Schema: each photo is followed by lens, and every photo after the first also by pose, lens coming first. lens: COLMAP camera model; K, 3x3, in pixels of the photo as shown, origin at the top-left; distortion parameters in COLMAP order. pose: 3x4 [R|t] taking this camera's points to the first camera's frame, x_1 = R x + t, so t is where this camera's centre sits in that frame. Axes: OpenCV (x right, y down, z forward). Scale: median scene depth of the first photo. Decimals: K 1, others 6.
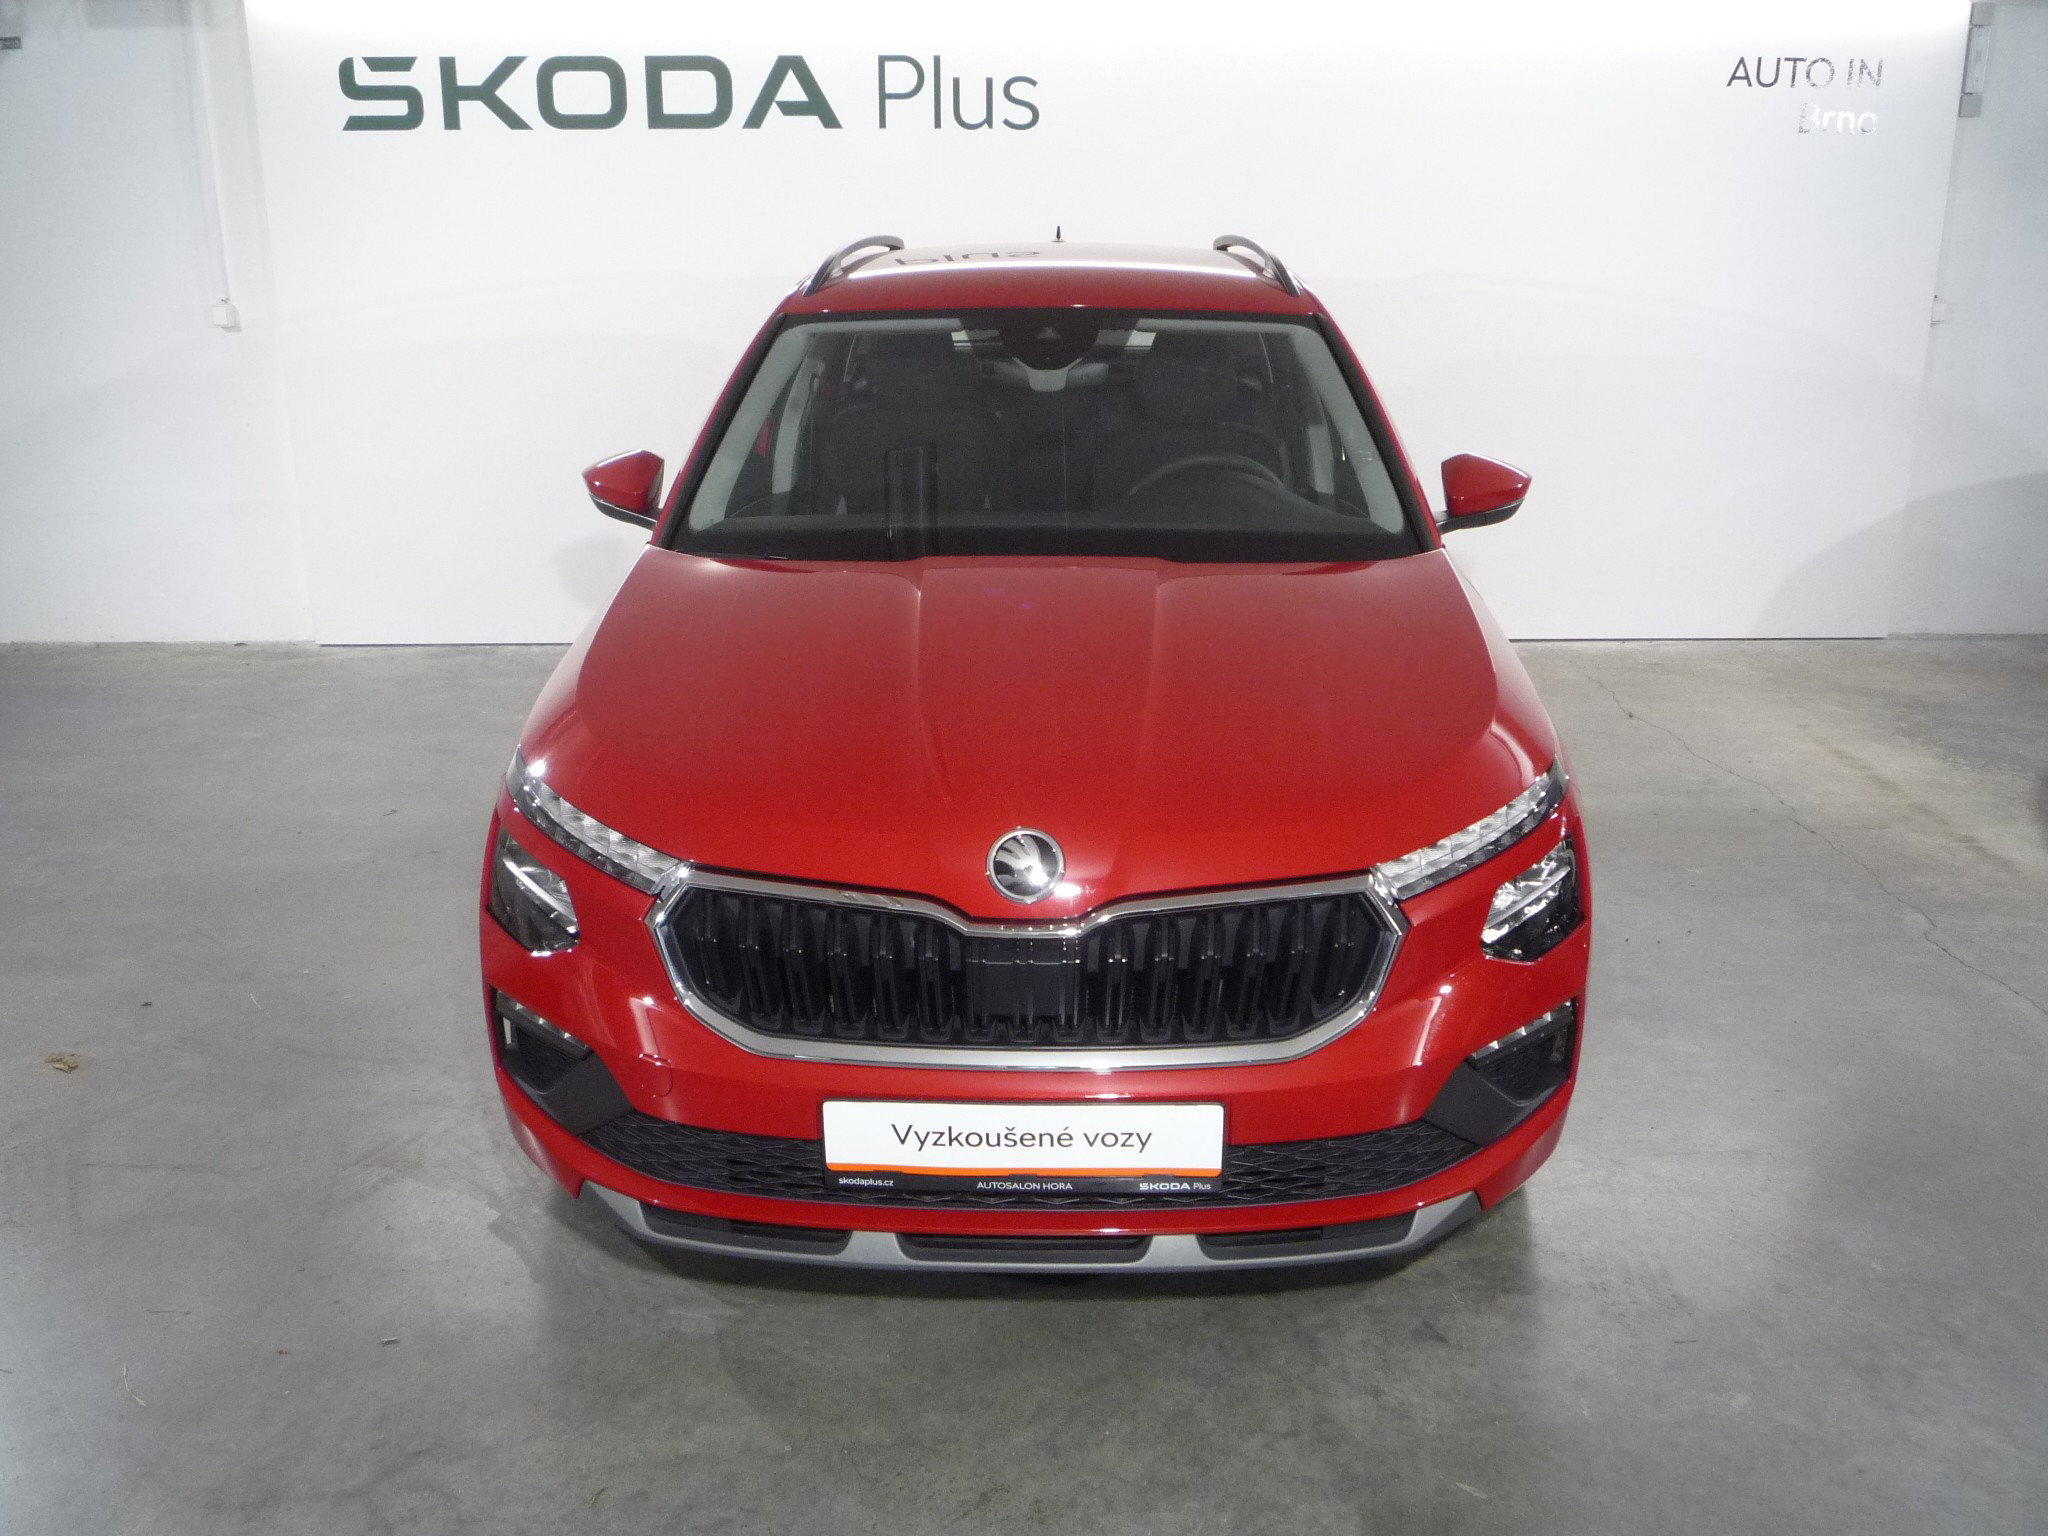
lens RADIAL K [[1807.0, 0, 1024.0], [0, 1807.0, 768.0], [0, 0, 1]] dist [-0.036453, -0.018635]
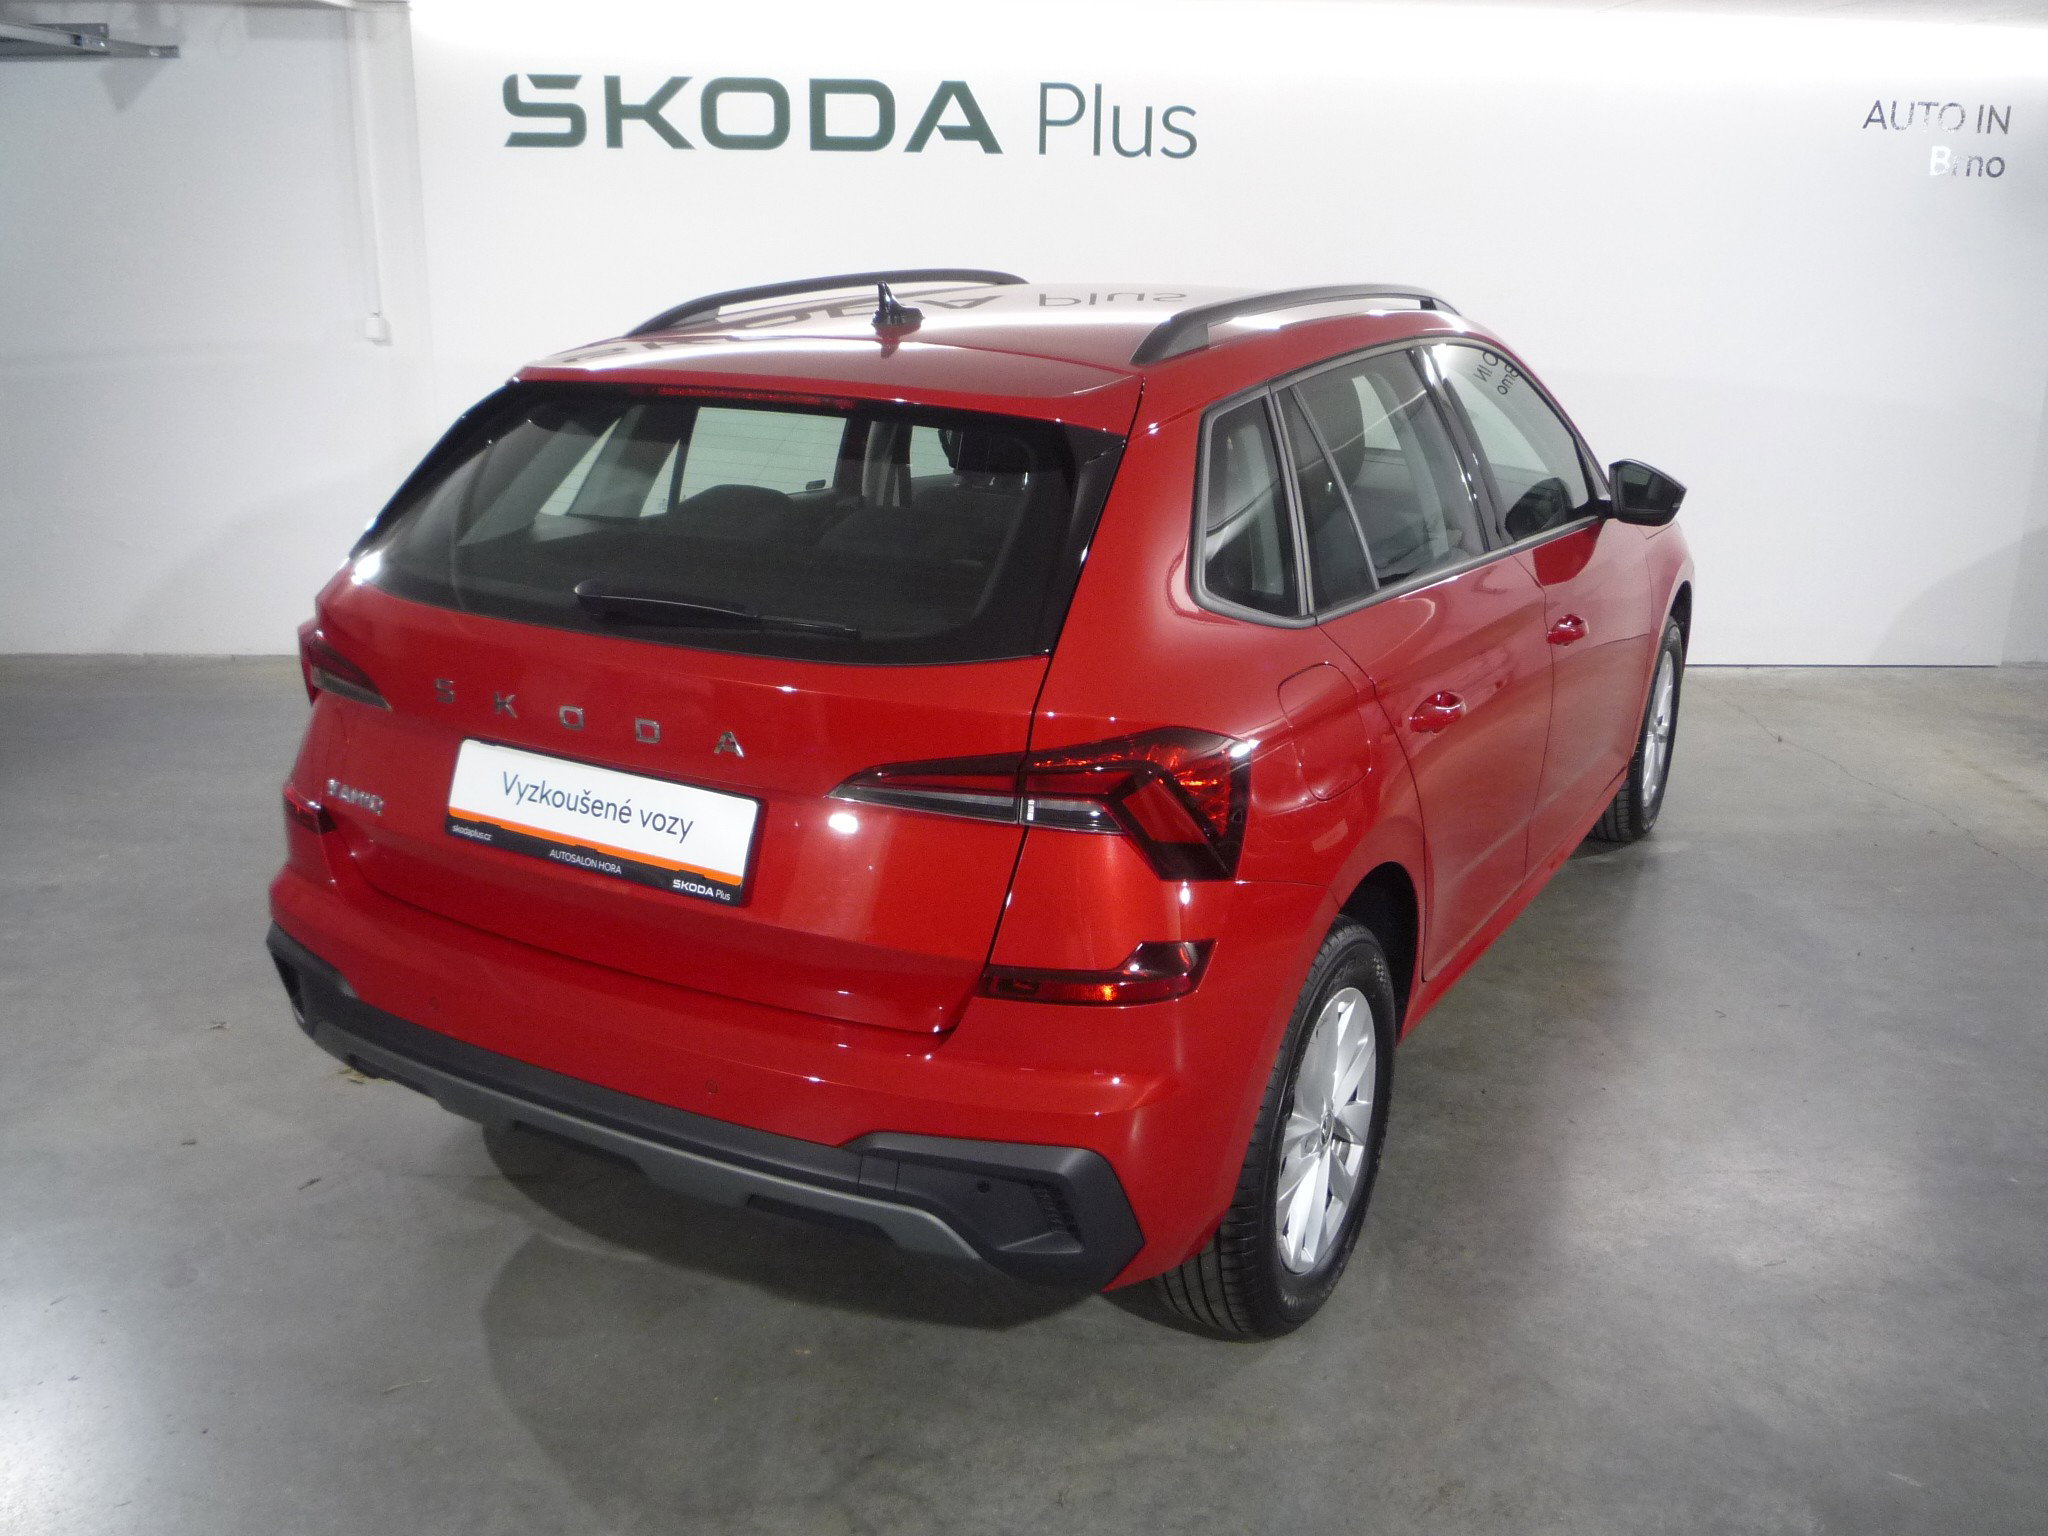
lens RADIAL K [[1807.0, 0, 1024.0], [0, 1807.0, 768.0], [0, 0, 1]] dist [-0.036453, -0.018635]
pose [[0.999657, 0.006945, 0.025269, -0.113083], [-0.006623, 0.999896, -0.012800, 0.002856], [-0.025355, 0.012628, 0.999599, -0.008473]]
